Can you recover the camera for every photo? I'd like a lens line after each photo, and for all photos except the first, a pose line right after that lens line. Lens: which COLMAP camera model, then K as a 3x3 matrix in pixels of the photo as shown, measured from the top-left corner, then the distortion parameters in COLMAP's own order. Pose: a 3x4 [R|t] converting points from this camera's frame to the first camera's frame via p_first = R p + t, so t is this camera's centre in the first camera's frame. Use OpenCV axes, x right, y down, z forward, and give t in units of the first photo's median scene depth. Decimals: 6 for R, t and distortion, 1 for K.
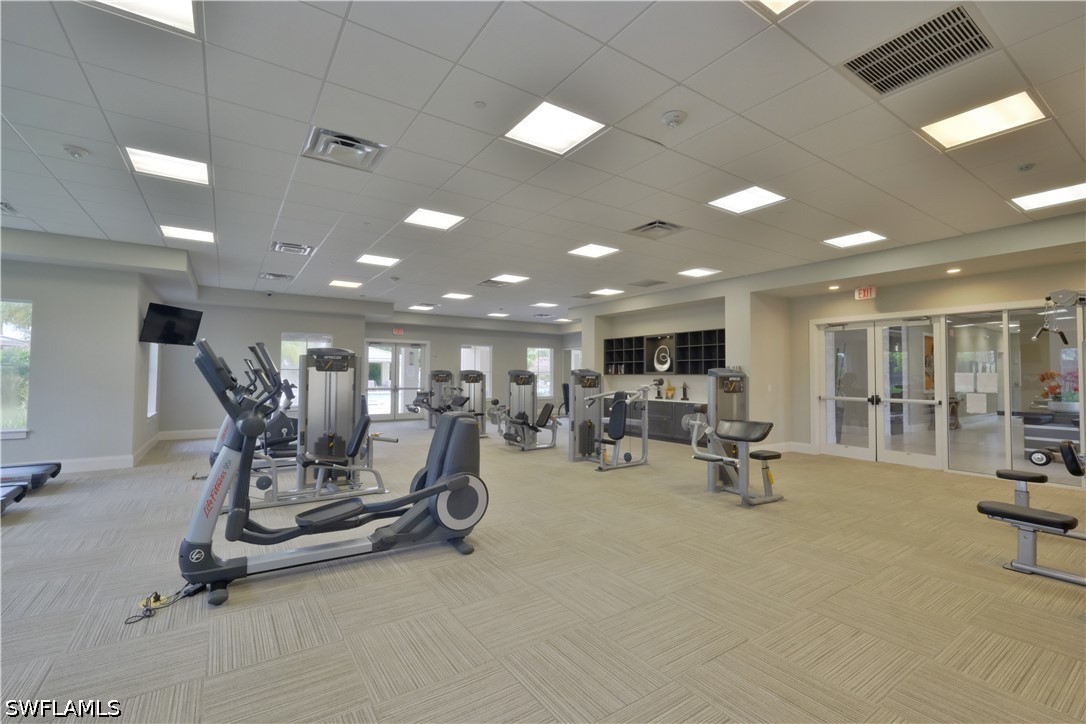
lens RADIAL K [[476.8, 0, 547.2], [0, 476.8, 377.2], [0, 0, 1]] dist [0.042146, 0.000315]
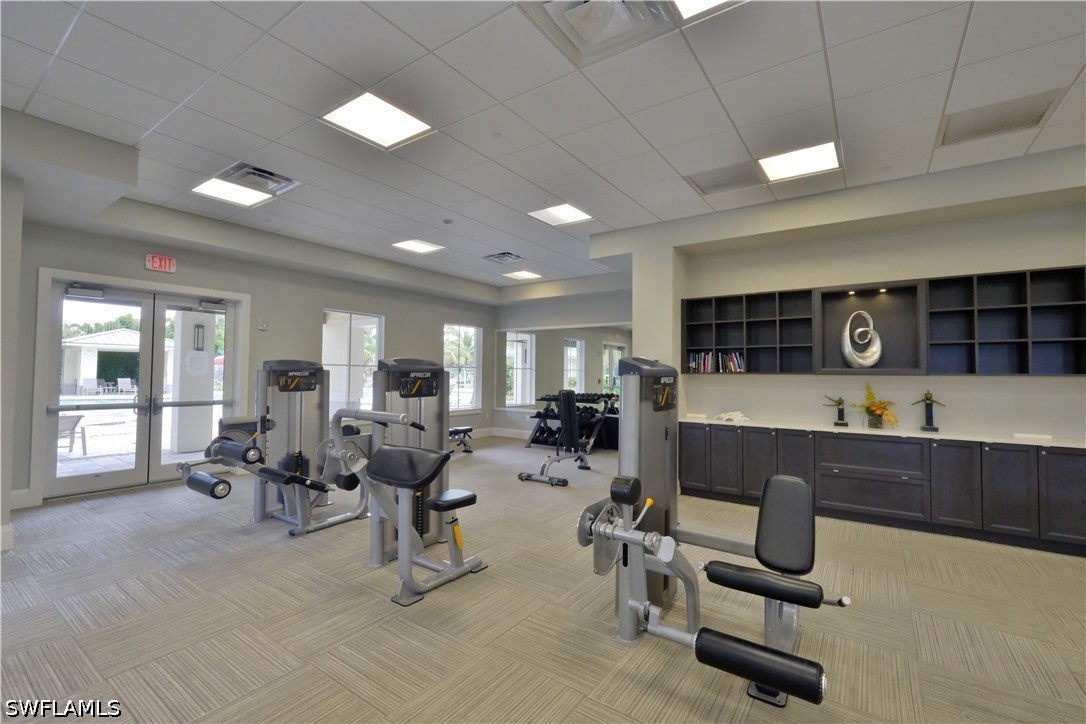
lens RADIAL K [[469.7, 0, 543.0], [0, 469.7, 362.0], [0, 0, 1]] dist [-0.001427, -0.000031]
pose [[0.936183, 0.011848, 0.351312, -0.173452], [-0.002027, 0.999597, -0.028309, -0.002626], [-0.351506, 0.025791, 0.935830, 0.604232]]
